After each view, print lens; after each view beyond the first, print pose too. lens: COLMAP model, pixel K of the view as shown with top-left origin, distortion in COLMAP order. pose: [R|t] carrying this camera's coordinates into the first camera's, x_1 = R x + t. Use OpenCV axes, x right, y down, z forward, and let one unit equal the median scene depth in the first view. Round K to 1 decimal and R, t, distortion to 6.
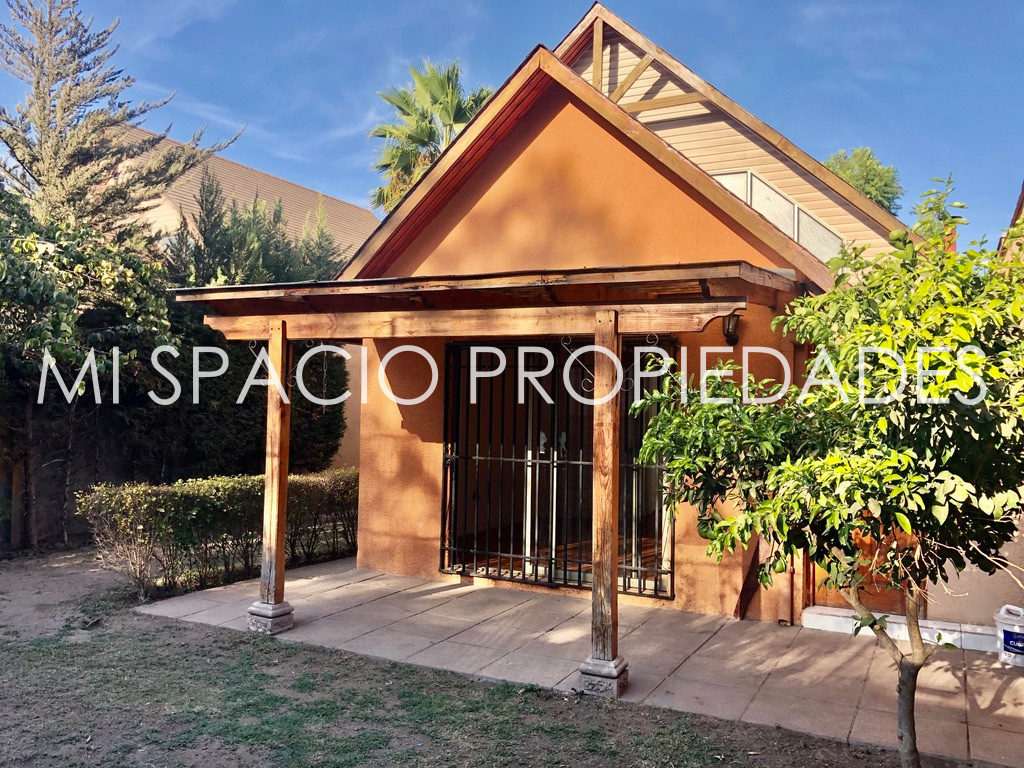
lens RADIAL K [[835.8, 0, 512.0], [0, 835.8, 384.0], [0, 0, 1]] dist [-0.005176, -0.003550]
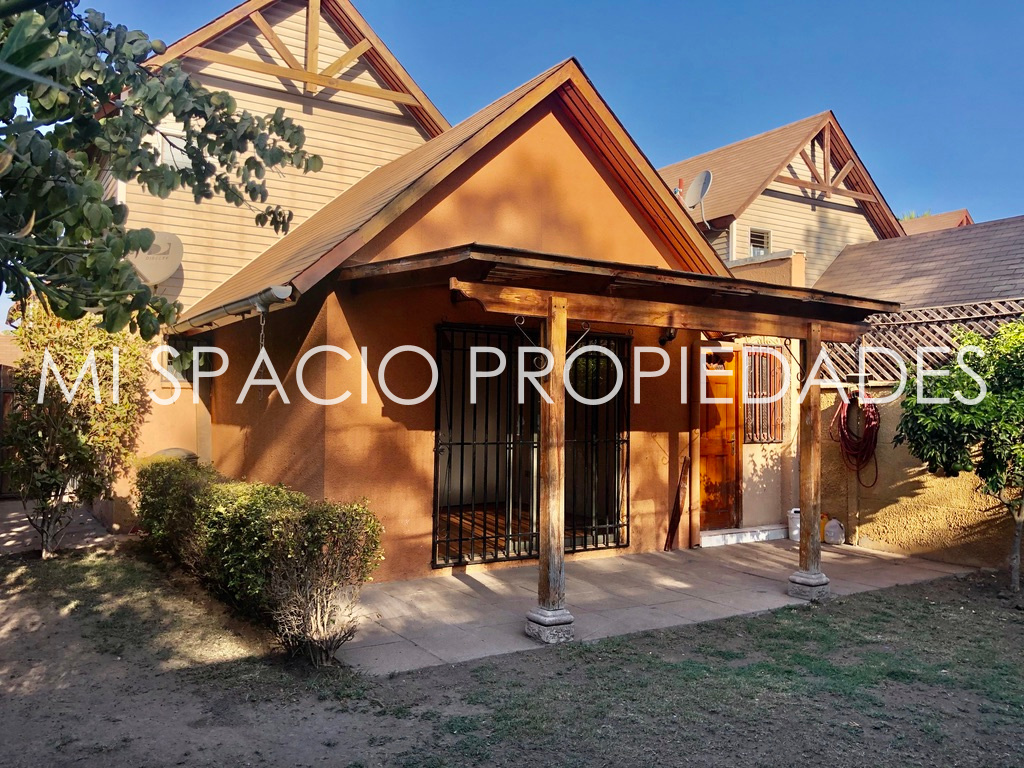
lens RADIAL K [[827.4, 0, 512.0], [0, 827.4, 384.0], [0, 0, 1]] dist [0.111716, -0.000479]
pose [[0.514721, 0.008831, 0.857312, -0.963818], [-0.023687, 0.999712, 0.003924, 0.014395], [-0.857030, -0.022327, 0.514782, 0.512667]]
